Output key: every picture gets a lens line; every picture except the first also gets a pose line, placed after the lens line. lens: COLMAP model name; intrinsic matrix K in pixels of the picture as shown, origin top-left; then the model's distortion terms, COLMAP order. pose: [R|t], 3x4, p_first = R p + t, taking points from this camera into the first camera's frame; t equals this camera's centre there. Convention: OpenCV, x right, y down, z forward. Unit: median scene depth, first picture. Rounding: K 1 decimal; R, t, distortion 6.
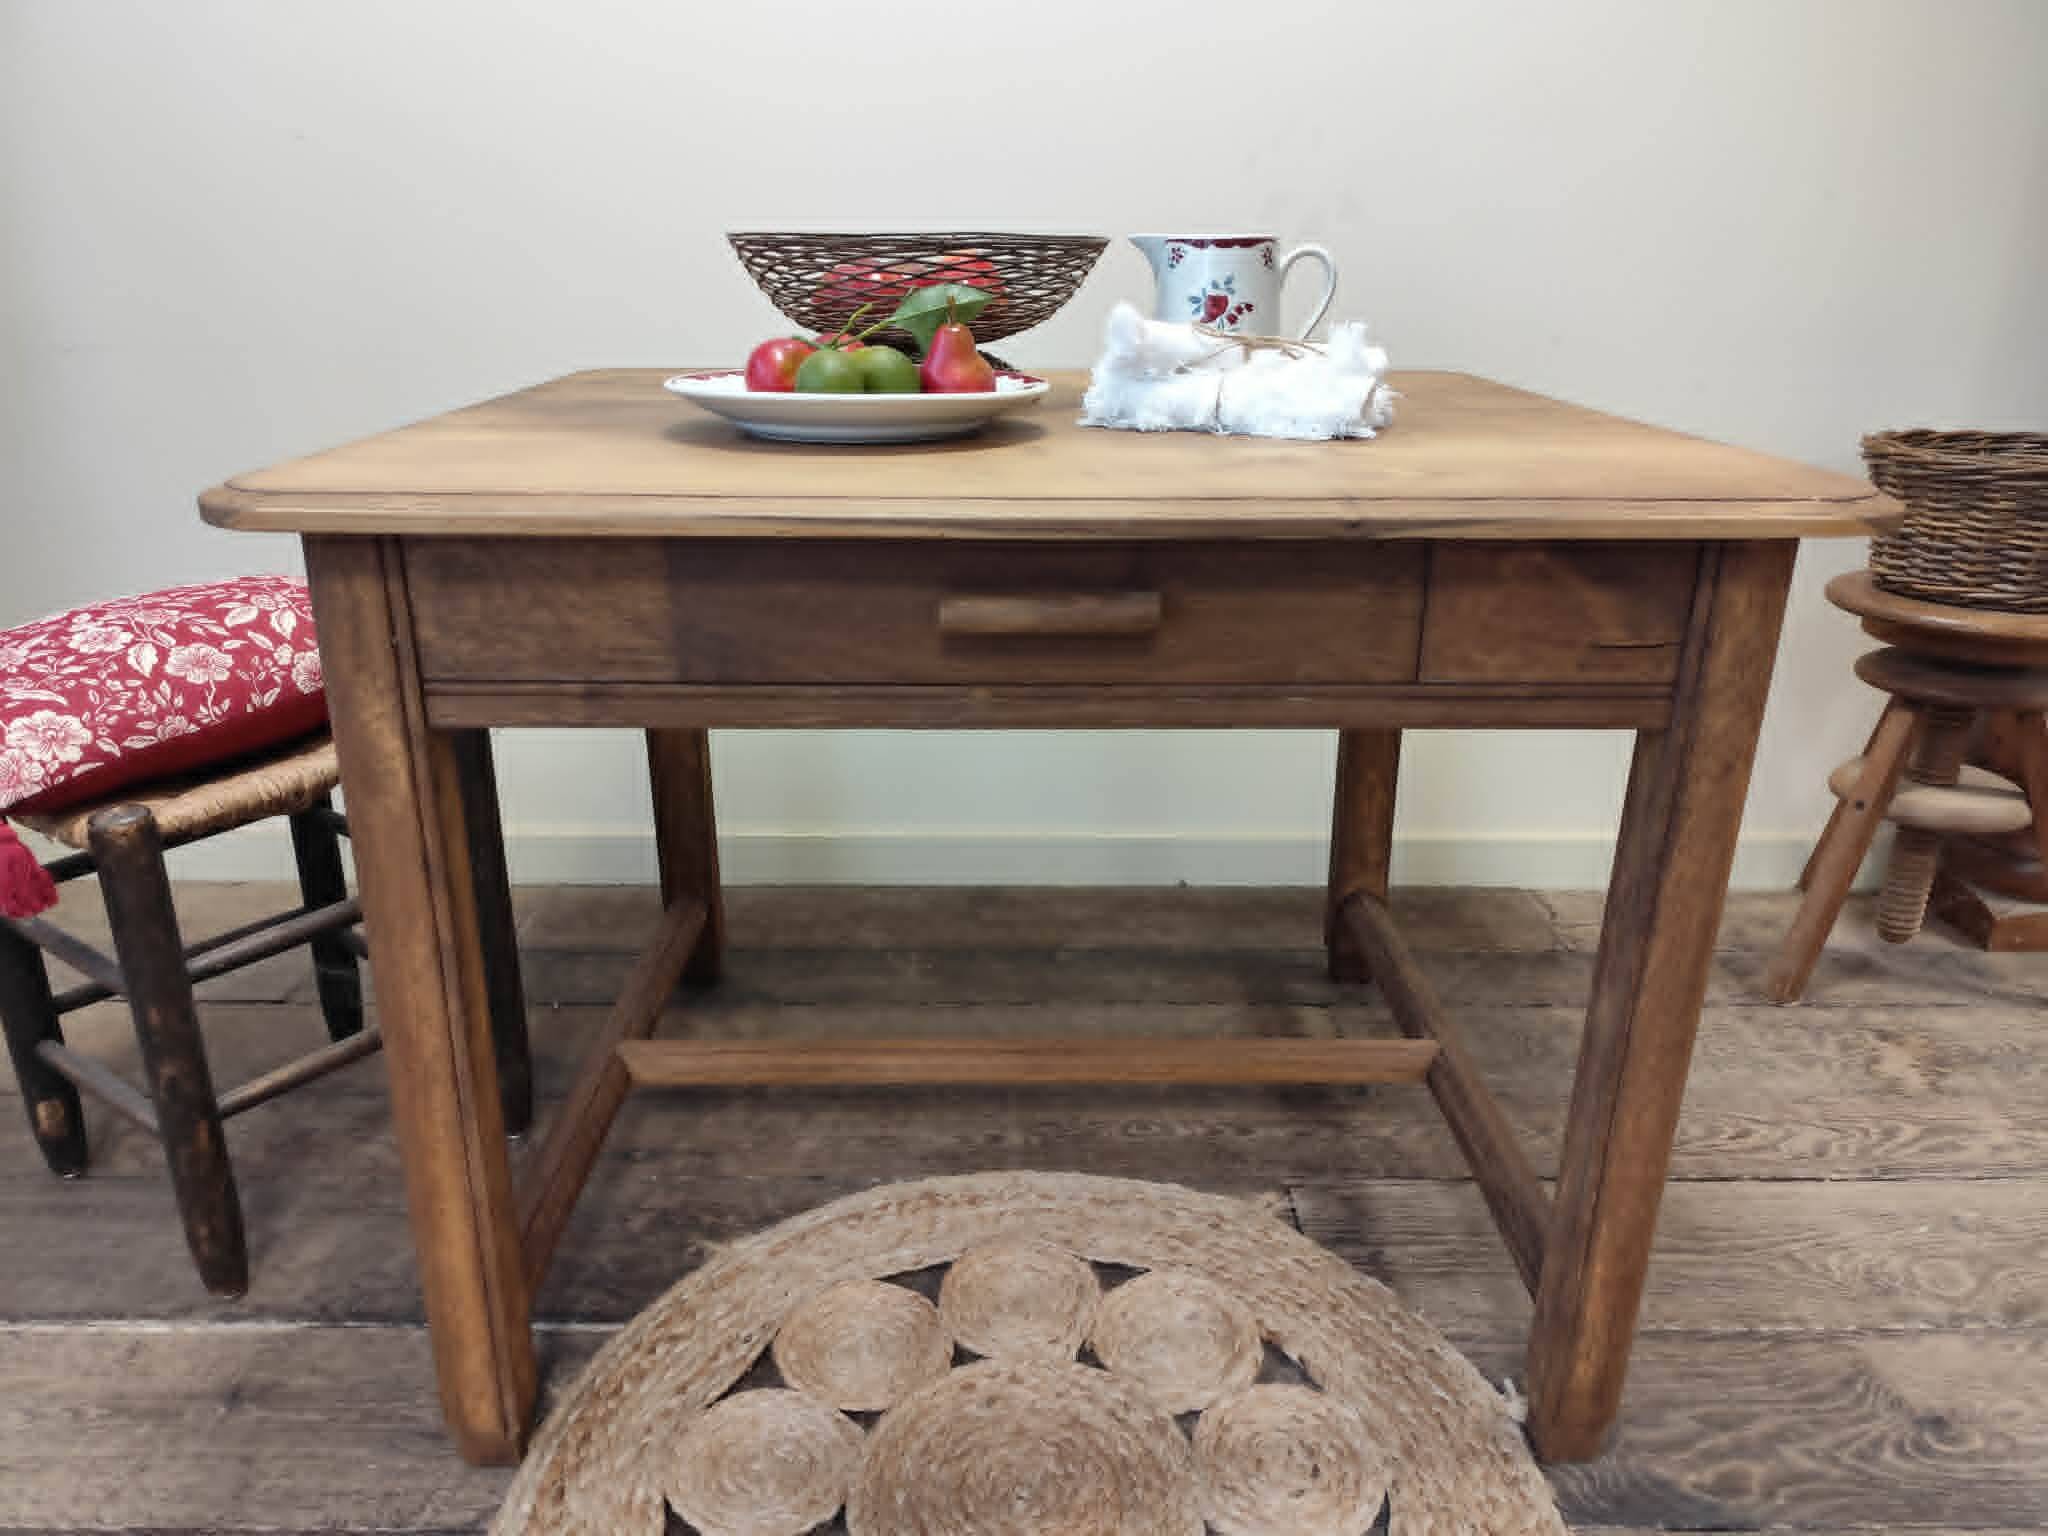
lens RADIAL K [[1441.6, 0, 1002.5], [0, 1441.6, 783.2], [0, 0, 1]] dist [0.007279, -0.023072]
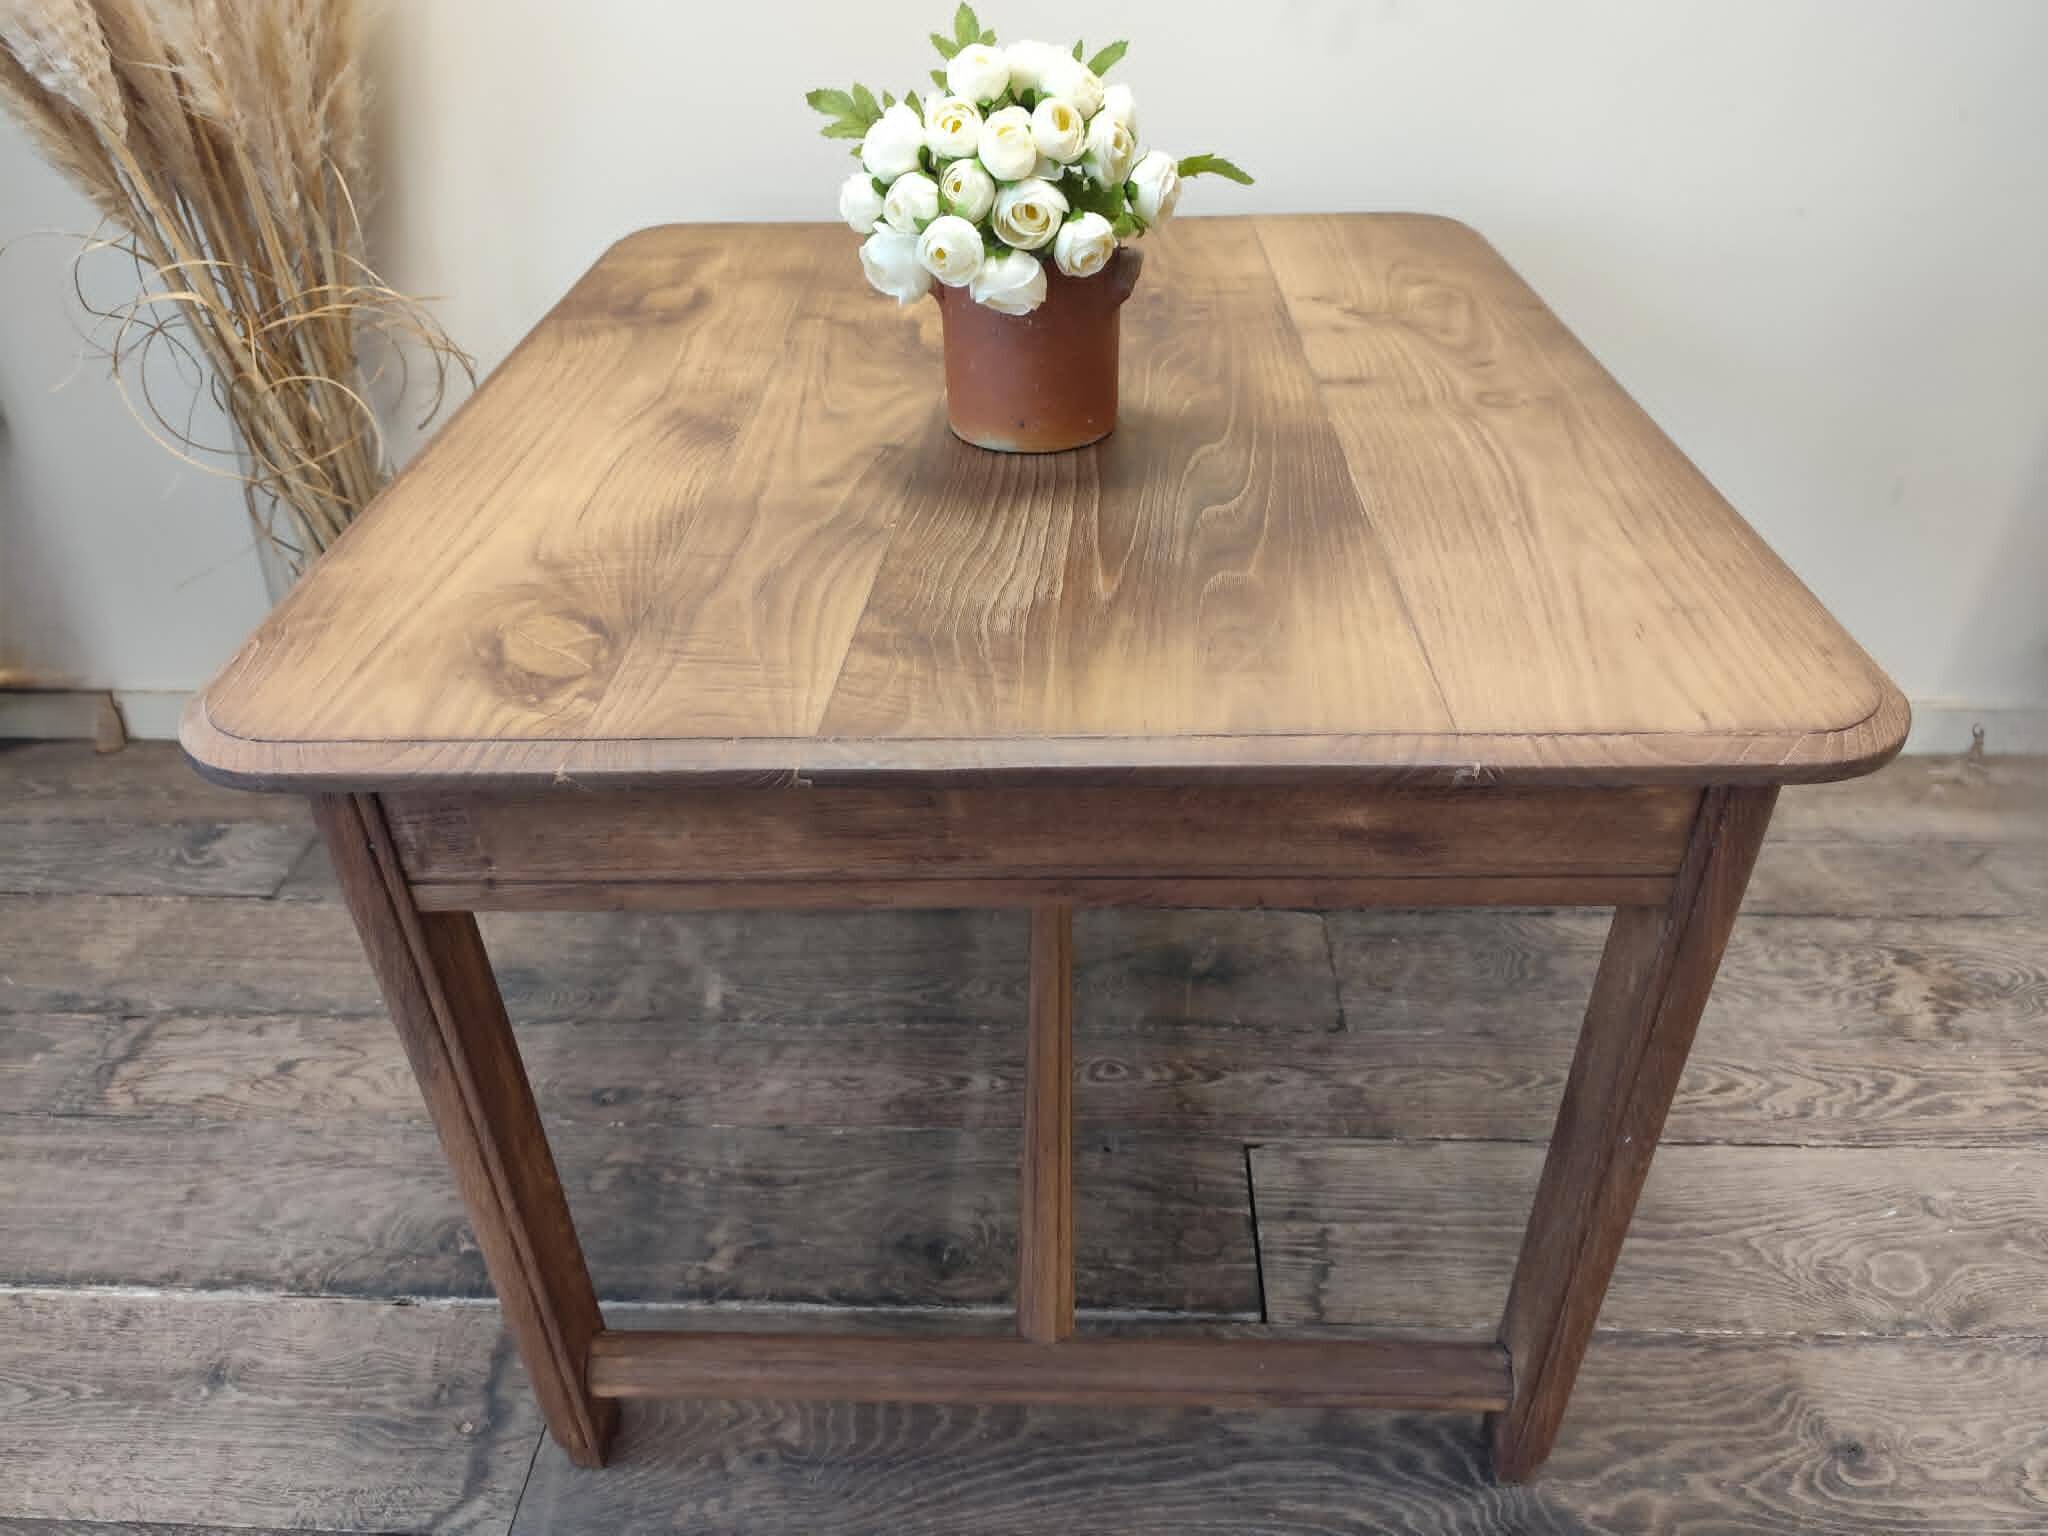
lens RADIAL K [[1441.6, 0, 1039.2], [0, 1441.6, 783.9], [0, 0, 1]] dist [0.007279, -0.023072]
pose [[0.998805, 0.007961, -0.048230, 0.119214], [0.004493, 0.967520, 0.252754, -0.257763], [0.048676, -0.252669, 0.966328, 0.109151]]
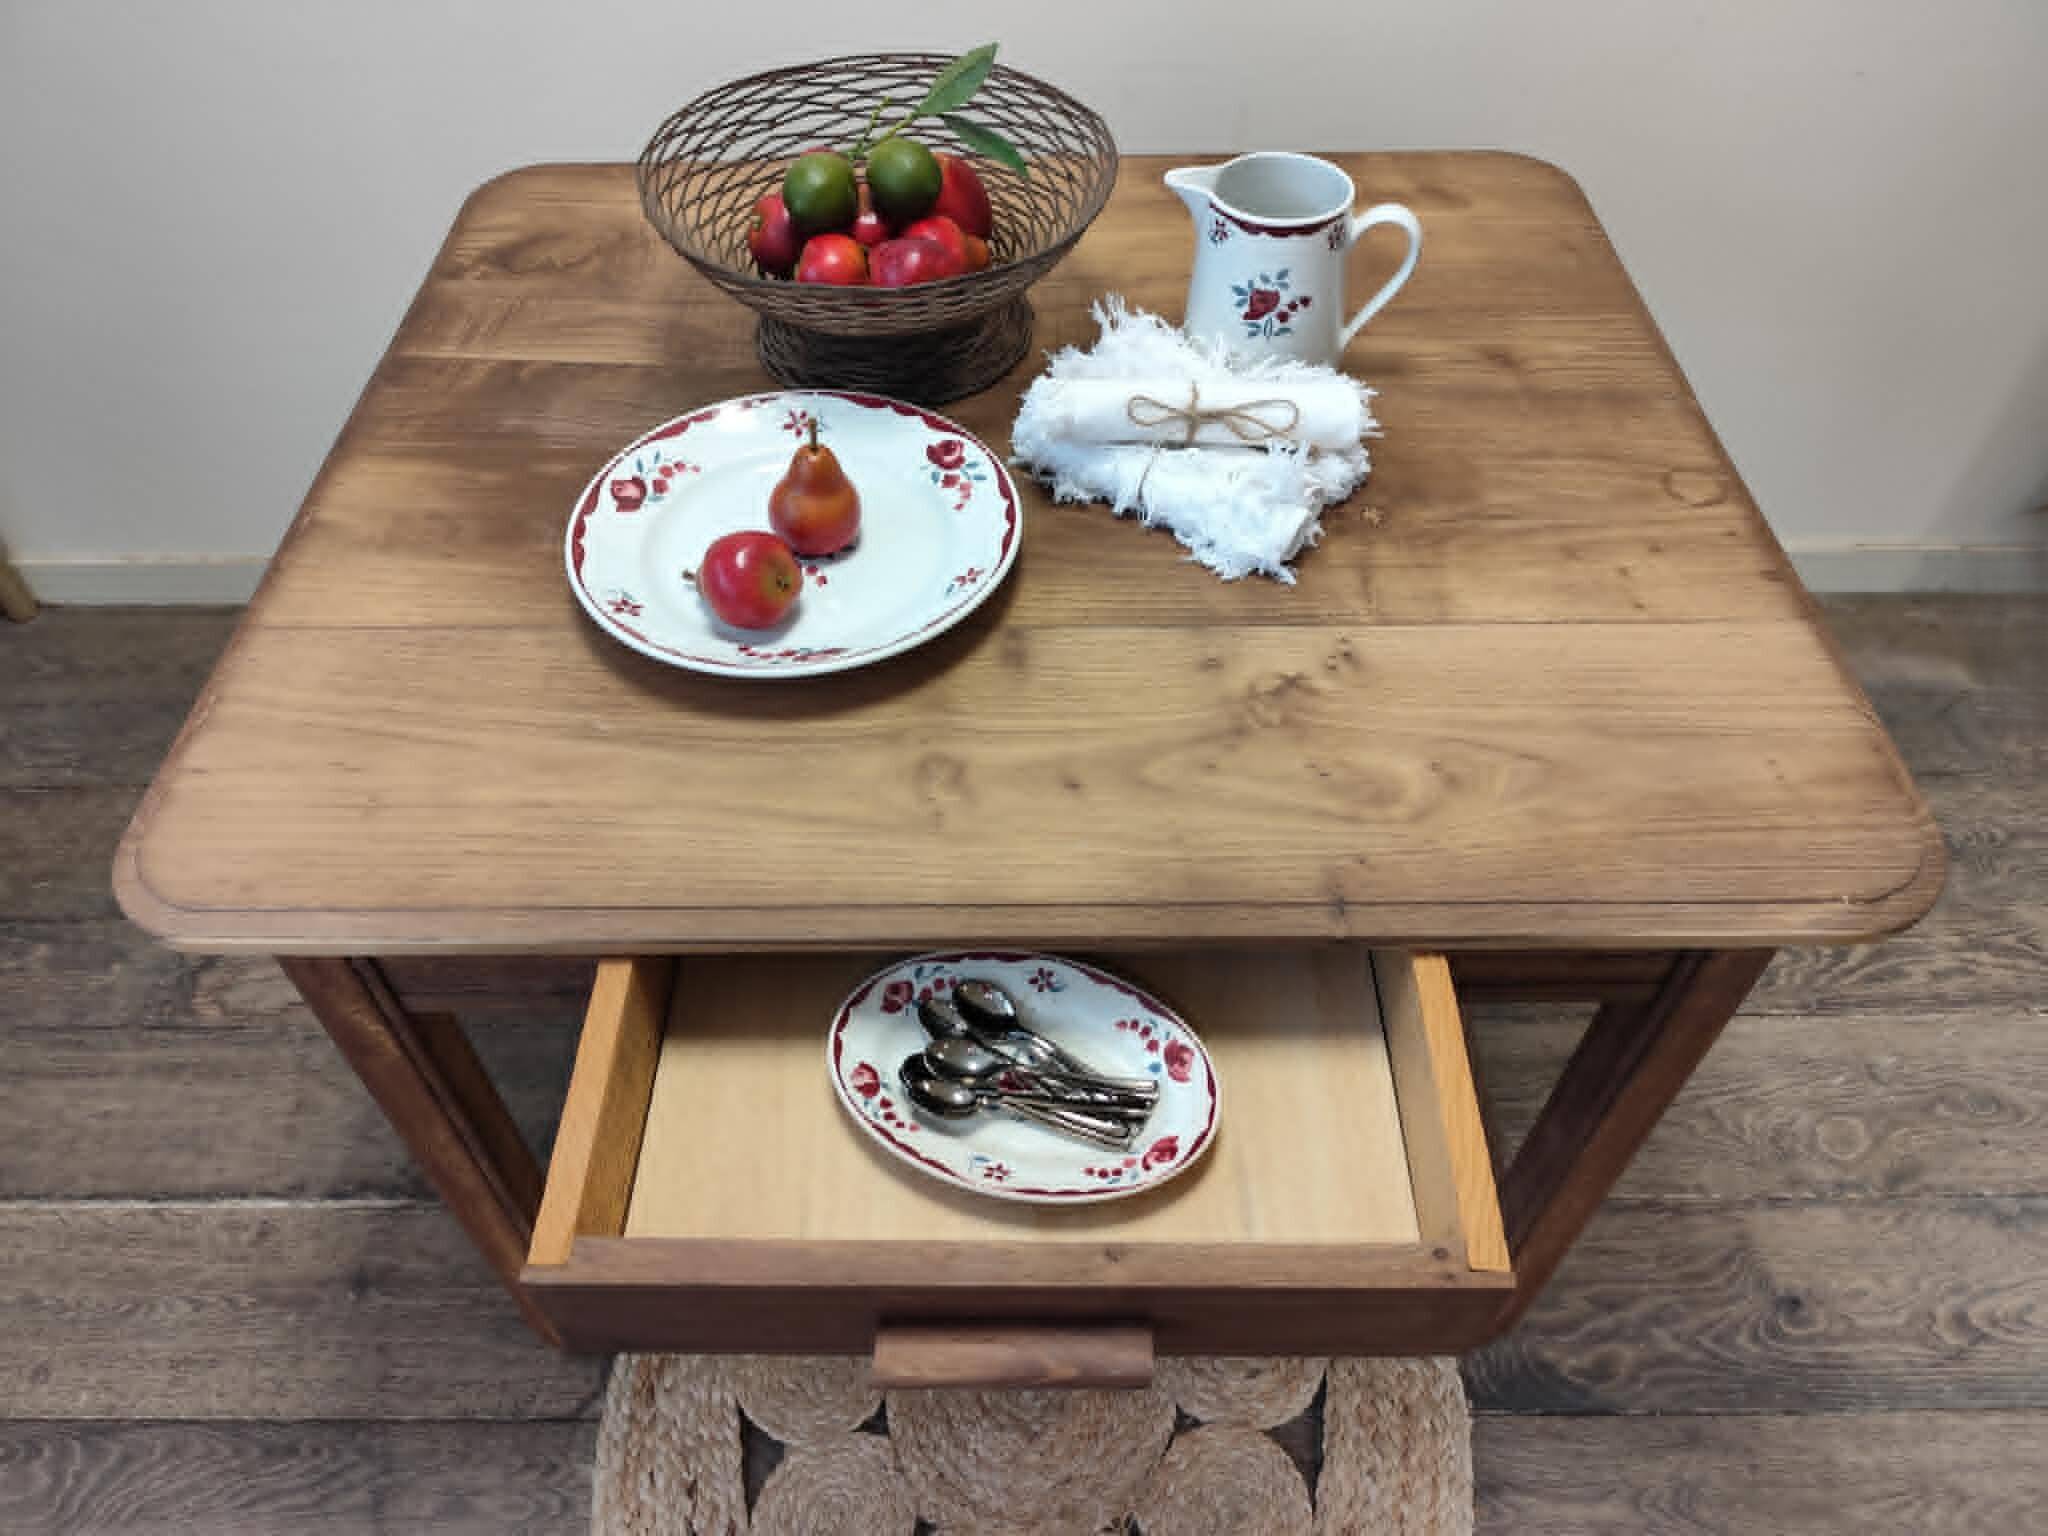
lens RADIAL K [[1441.6, 0, 1023.2], [0, 1441.6, 783.4], [0, 0, 1]] dist [0.007279, -0.023072]
pose [[0.999903, -0.005258, -0.012916, 0.032514], [0.010725, 0.881926, 0.471267, -0.481637], [0.008913, -0.471359, 0.881896, 0.143629]]
